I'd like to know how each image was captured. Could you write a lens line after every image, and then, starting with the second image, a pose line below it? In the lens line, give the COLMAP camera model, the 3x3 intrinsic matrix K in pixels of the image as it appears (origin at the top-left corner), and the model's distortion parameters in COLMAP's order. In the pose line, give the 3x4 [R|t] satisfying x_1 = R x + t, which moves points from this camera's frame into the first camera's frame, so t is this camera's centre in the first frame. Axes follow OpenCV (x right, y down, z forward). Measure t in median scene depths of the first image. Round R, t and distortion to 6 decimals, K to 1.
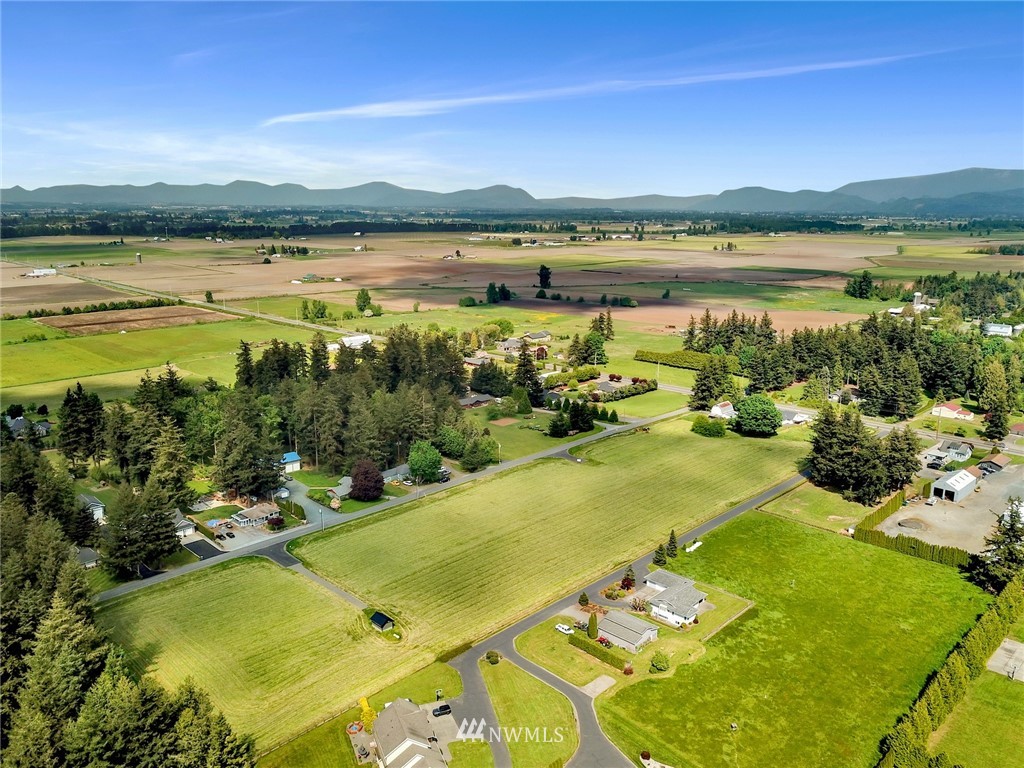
lens RADIAL K [[793.1, 0, 506.8], [0, 793.1, 357.1], [0, 0, 1]] dist [0.015294, -0.015303]
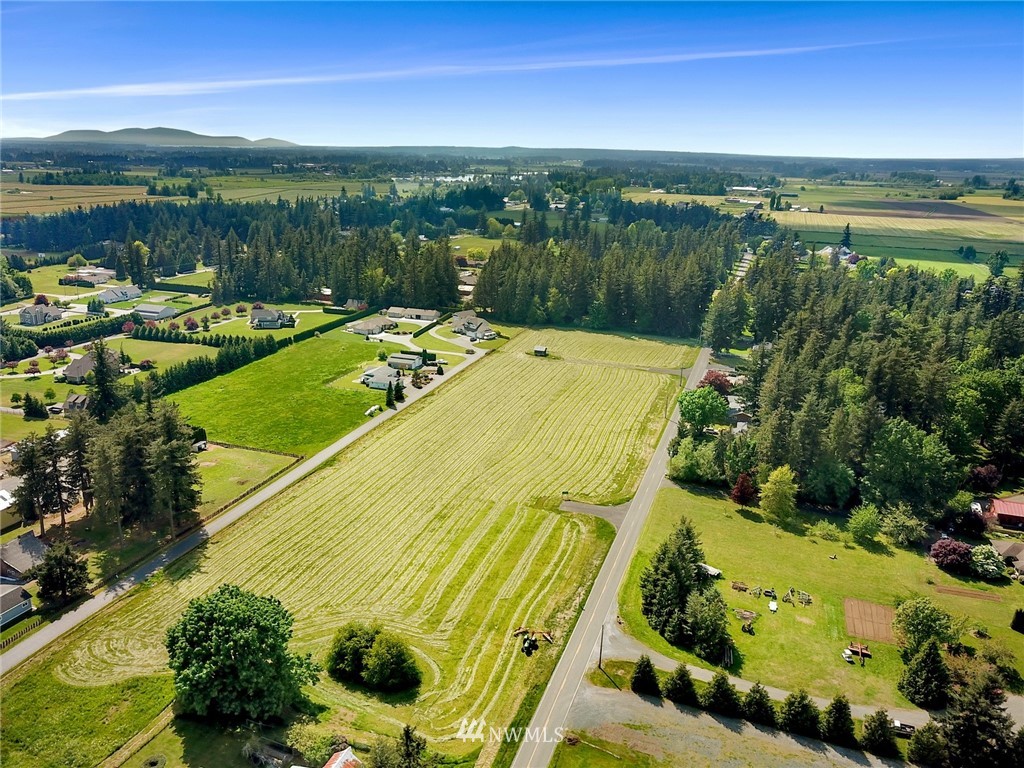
lens RADIAL K [[793.1, 0, 502.5], [0, 793.1, 378.1], [0, 0, 1]] dist [0.015294, -0.015303]
pose [[-0.908130, 0.093300, -0.408160, 0.390650], [-0.103956, 0.894083, 0.435670, -0.222172], [0.405577, 0.438076, -0.802245, 1.468545]]
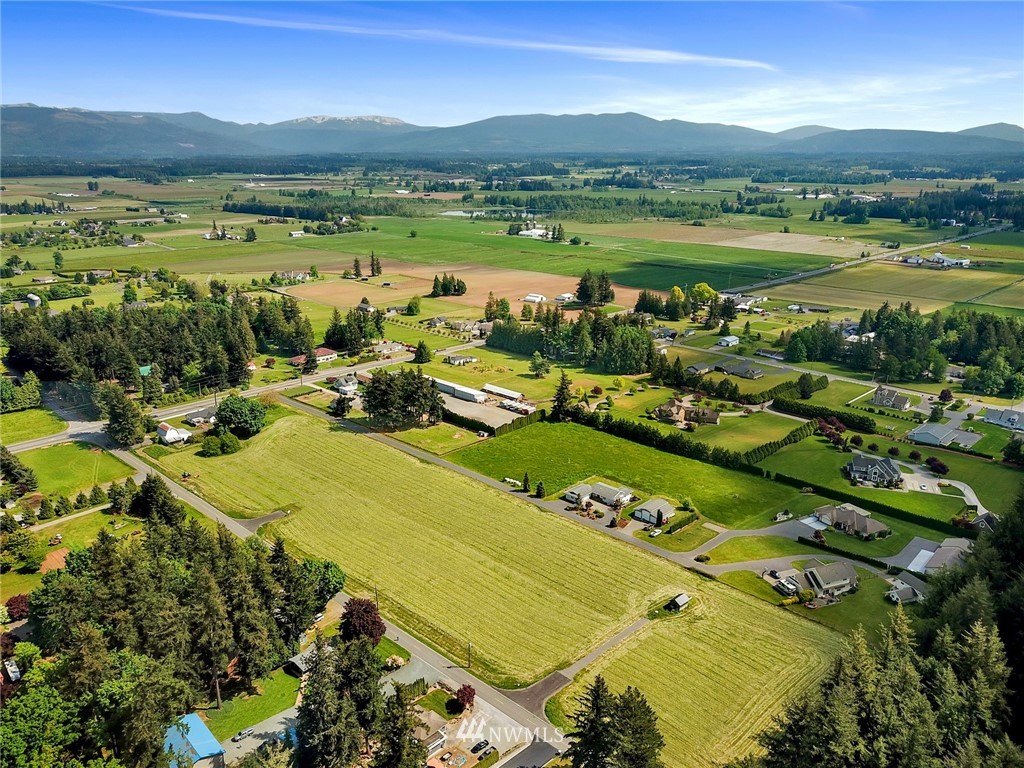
lens RADIAL K [[793.1, 0, 503.8], [0, 793.1, 384.6], [0, 0, 1]] dist [0.015294, -0.015303]
pose [[0.007842, -0.292775, 0.956149, -0.735680], [0.186054, 0.939910, 0.286276, -0.220064], [-0.982508, 0.175650, 0.061843, 0.693271]]
